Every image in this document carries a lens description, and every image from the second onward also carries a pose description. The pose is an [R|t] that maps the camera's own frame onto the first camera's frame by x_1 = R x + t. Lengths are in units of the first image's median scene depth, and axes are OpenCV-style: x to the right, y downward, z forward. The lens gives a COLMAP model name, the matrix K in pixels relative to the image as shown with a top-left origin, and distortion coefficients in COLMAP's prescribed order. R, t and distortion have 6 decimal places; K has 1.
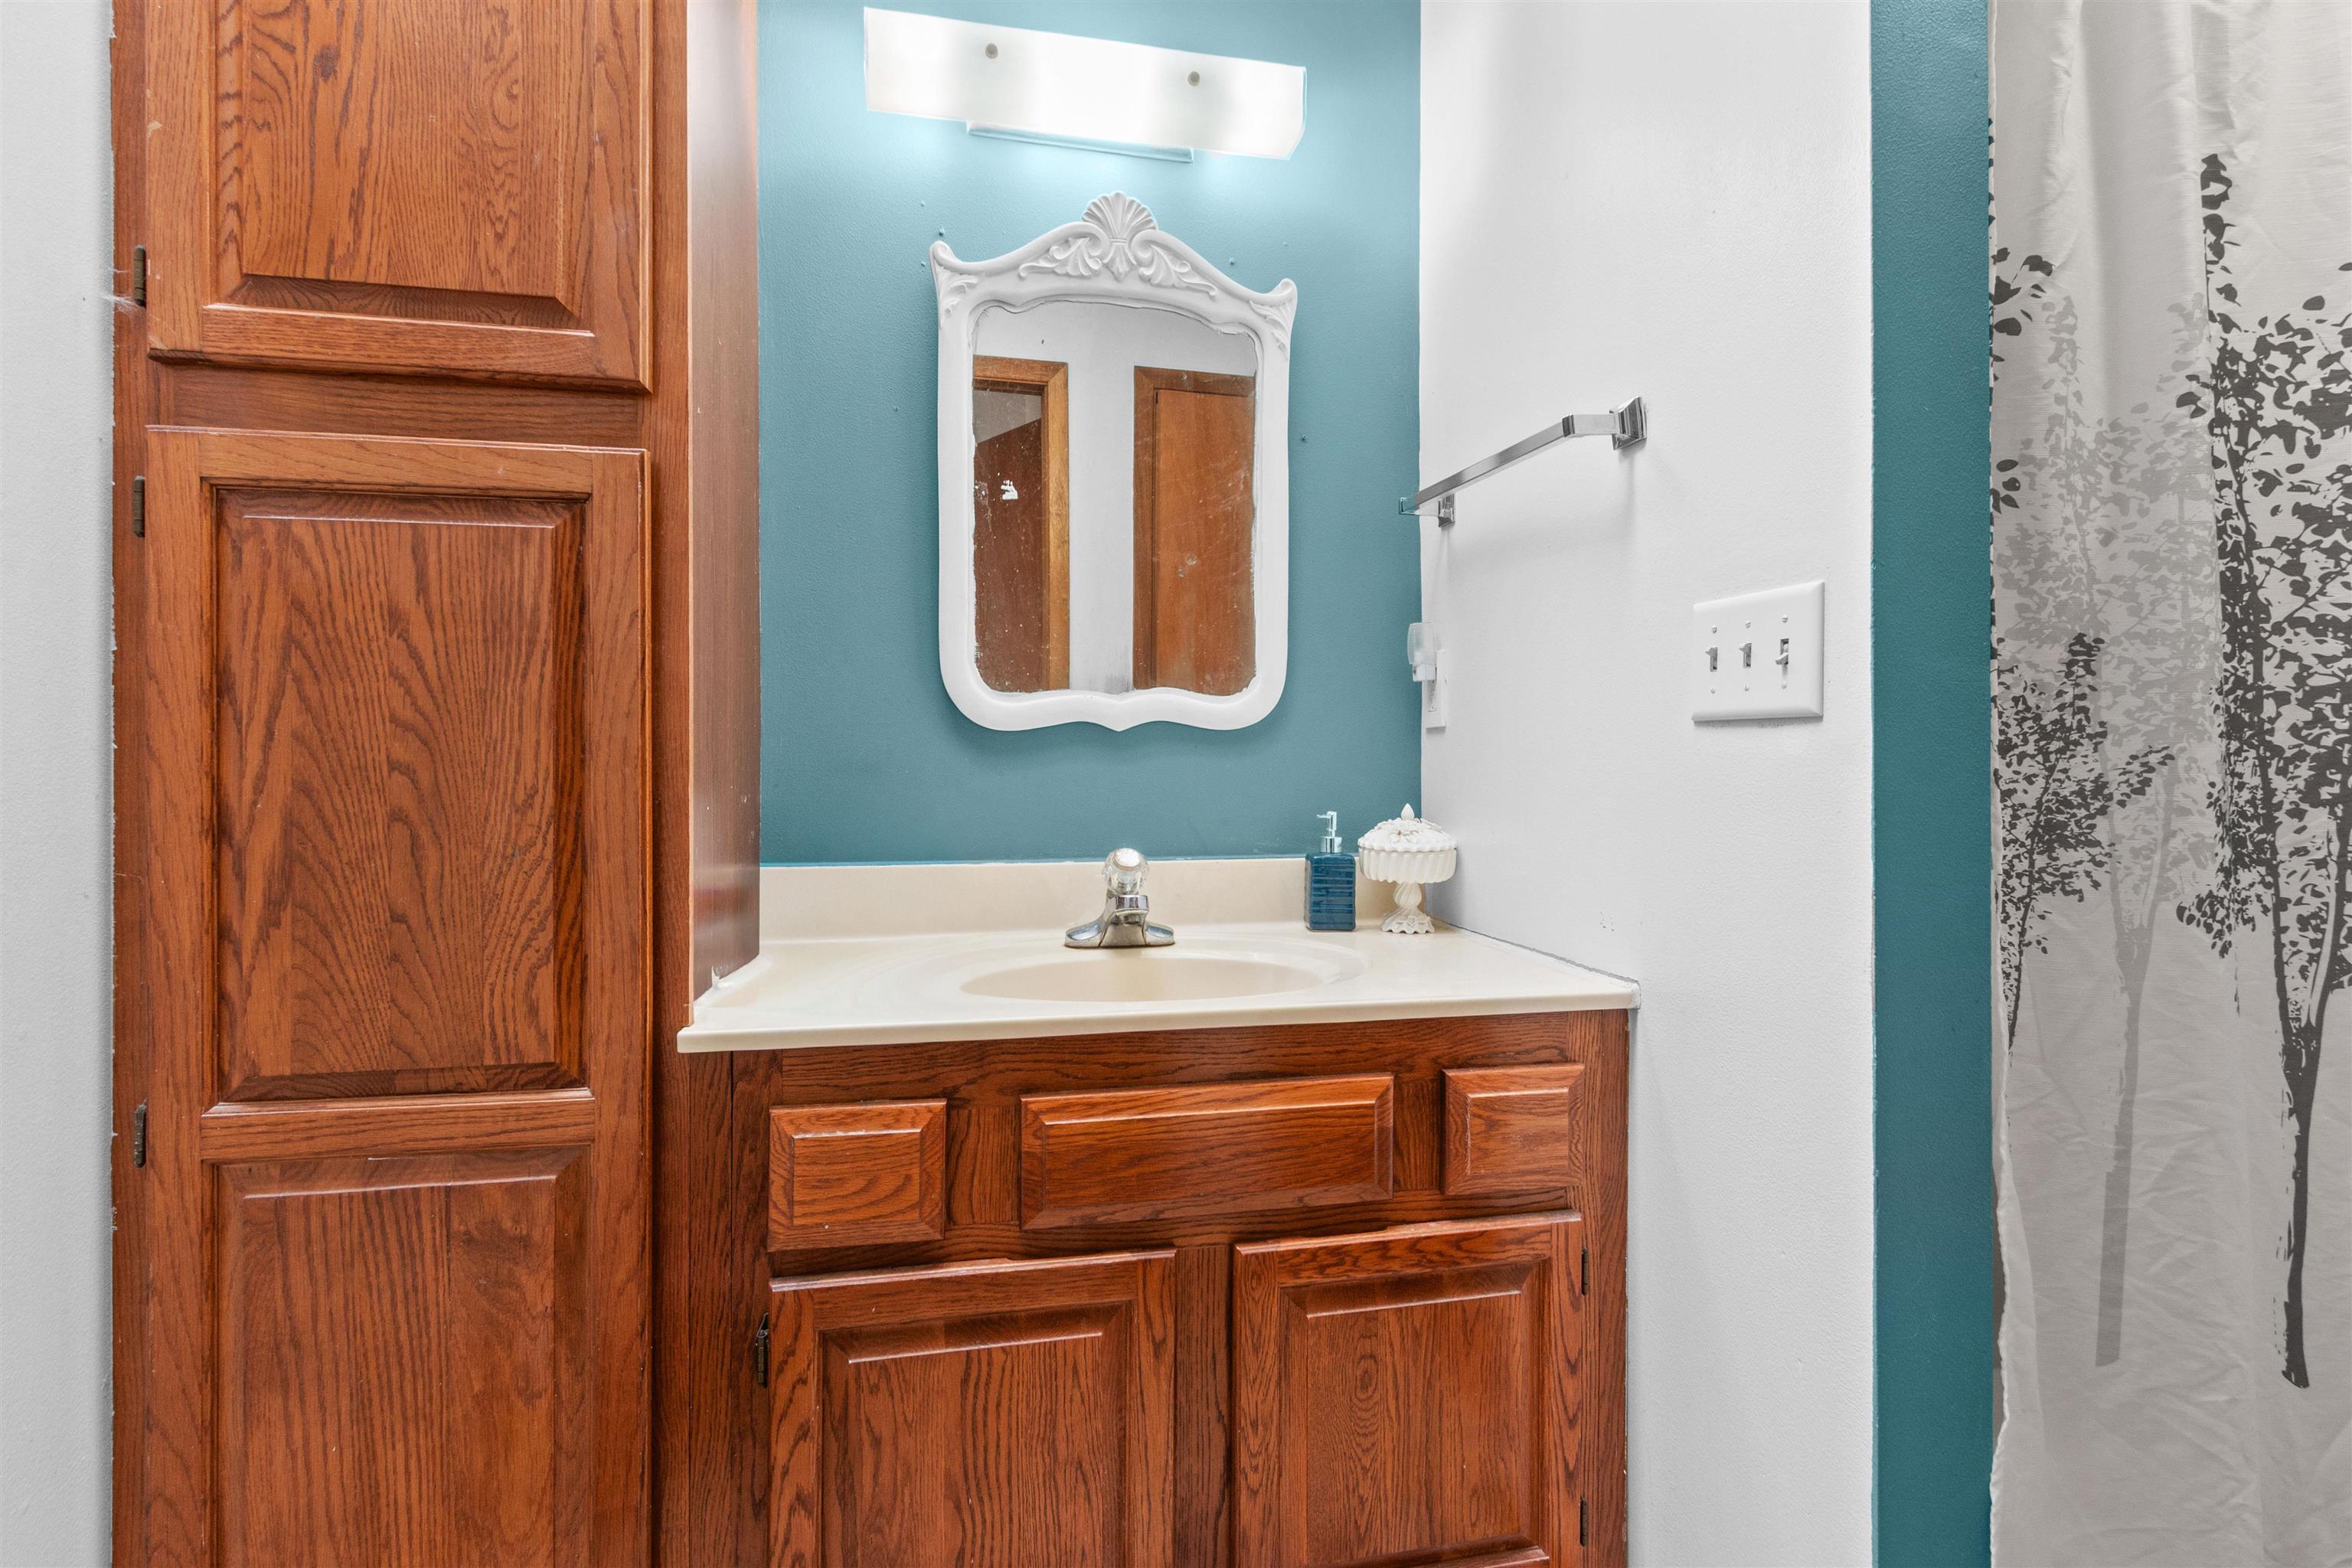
lens RADIAL K [[1083.9, 0, 1180.3], [0, 1083.9, 764.9], [0, 0, 1]] dist [0.000546, -0.001158]
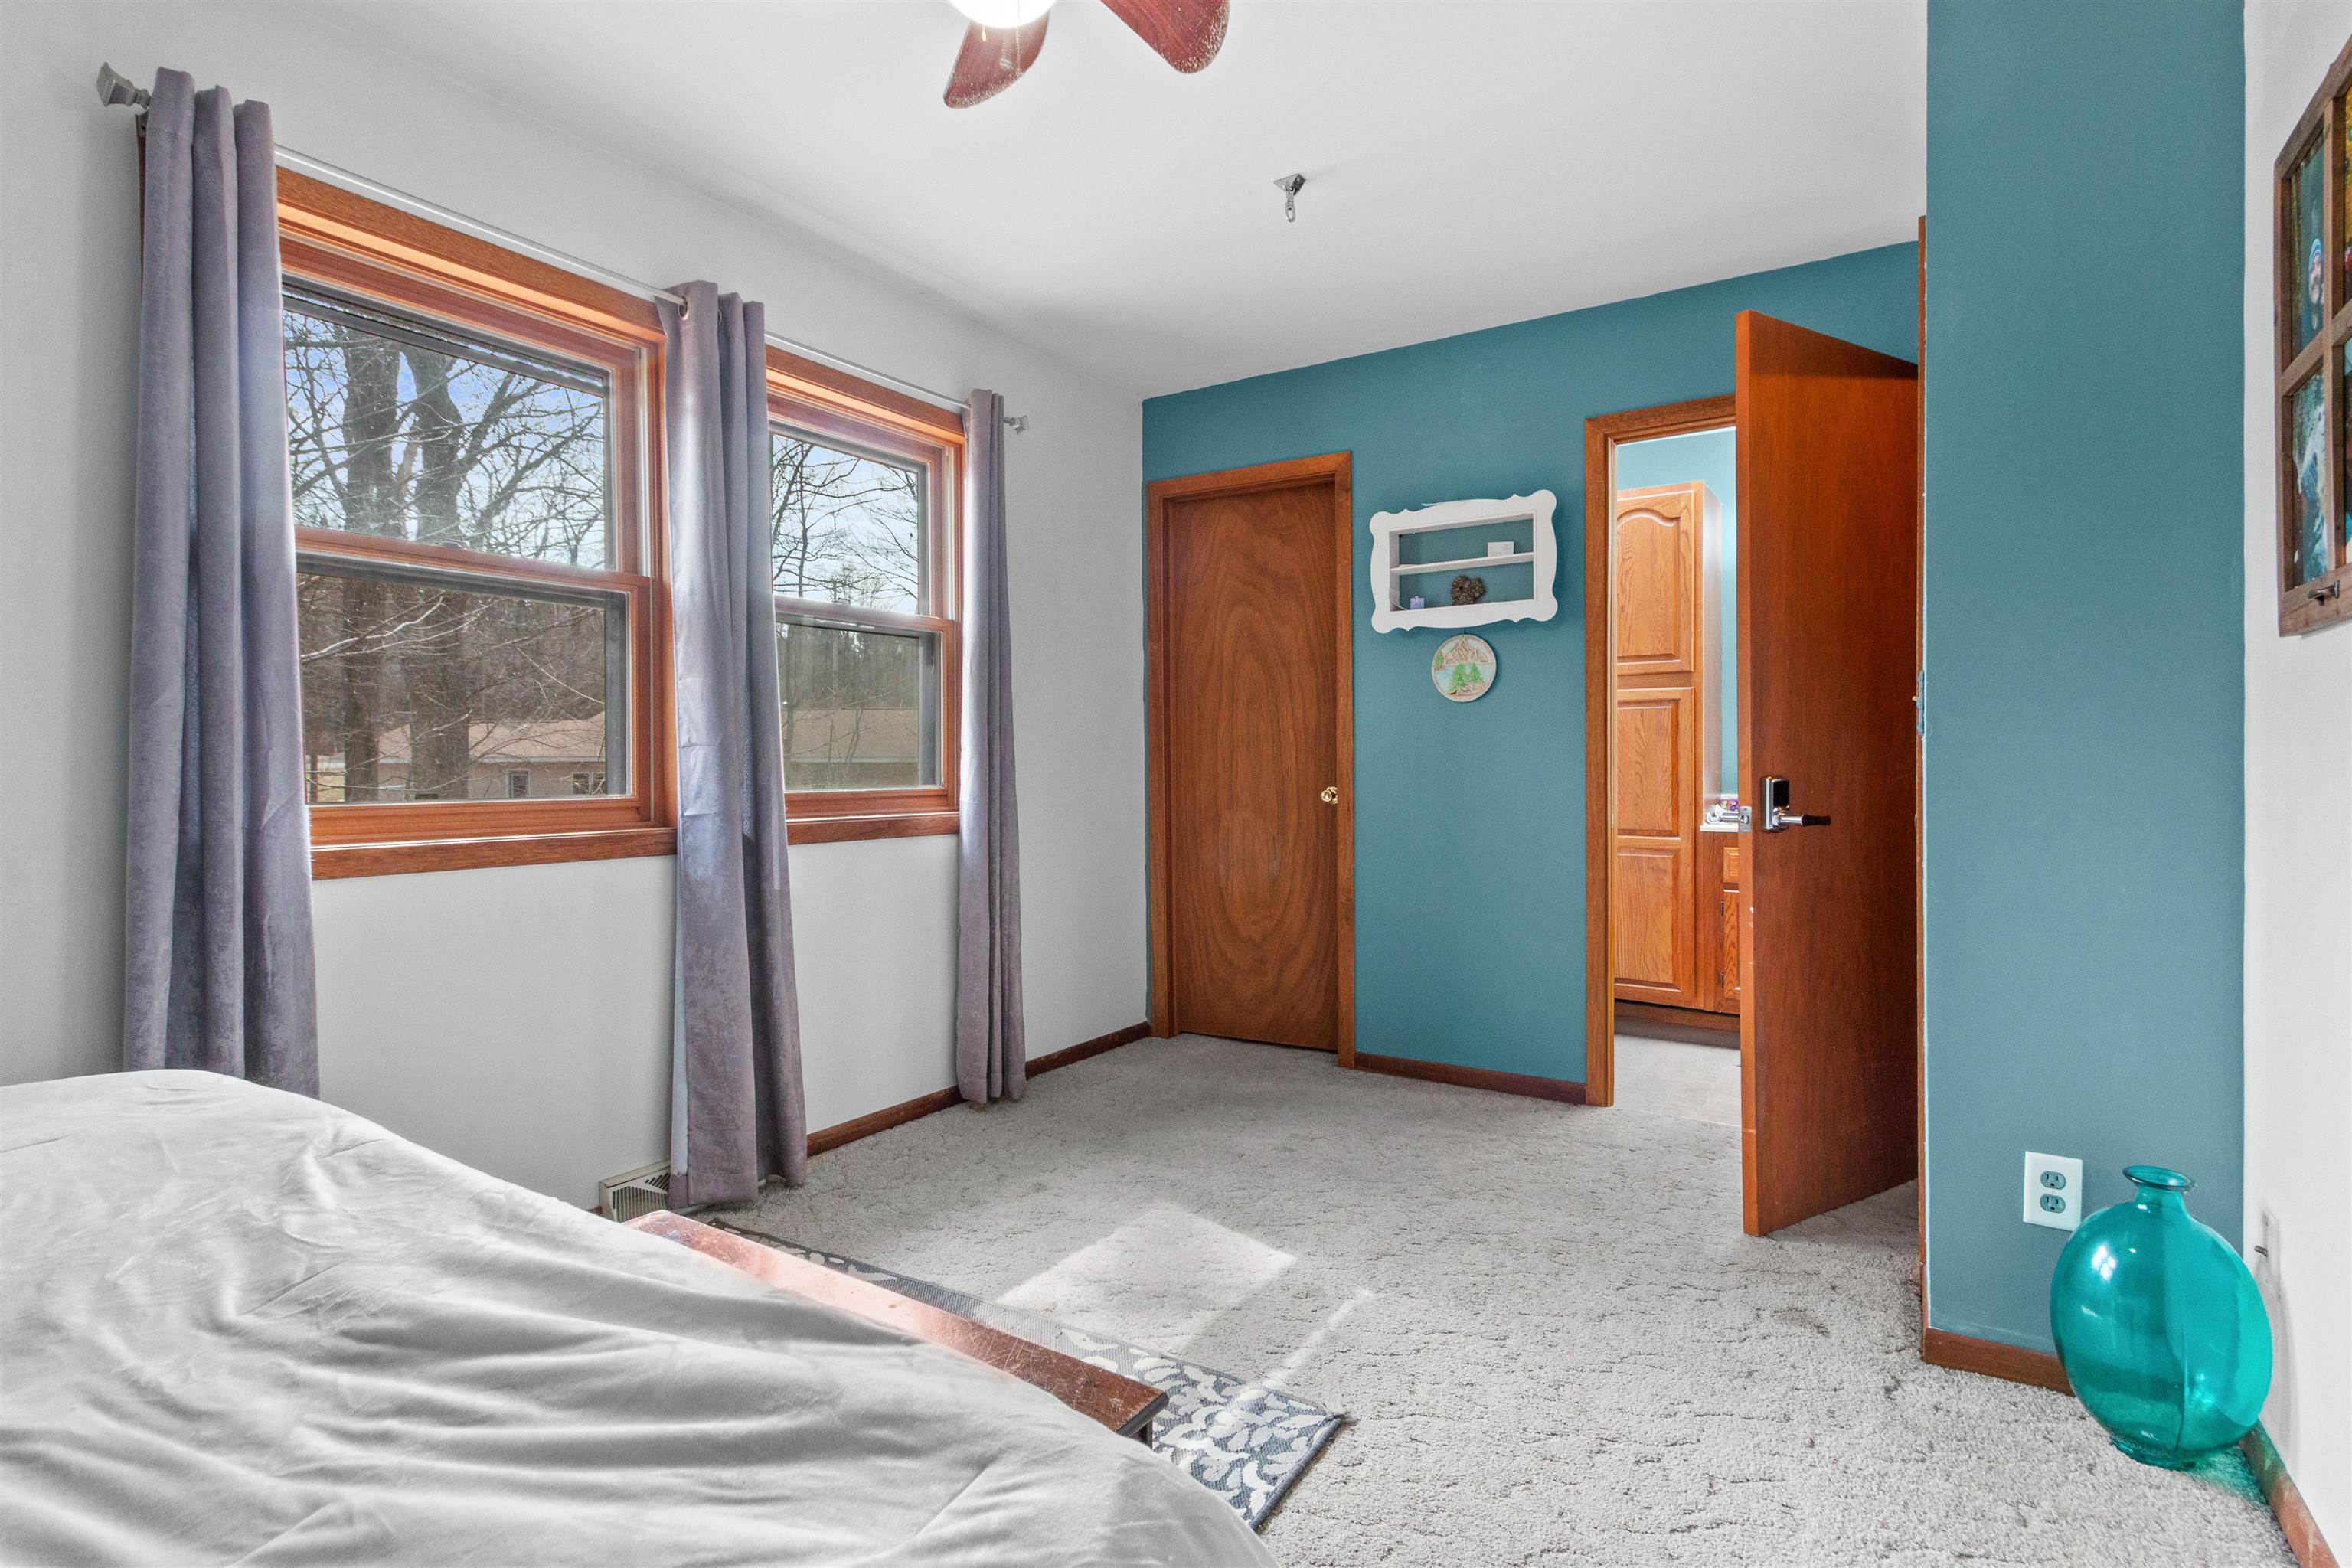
lens RADIAL K [[1083.9, 0, 1176.0], [0, 1083.9, 775.9], [0, 0, 1]] dist [0.000546, -0.001158]
pose [[0.646107, -0.002705, -0.763242, 1.438418], [-0.001897, 0.999985, -0.005150, 0.080876], [0.763244, 0.004776, 0.646092, -3.283719]]
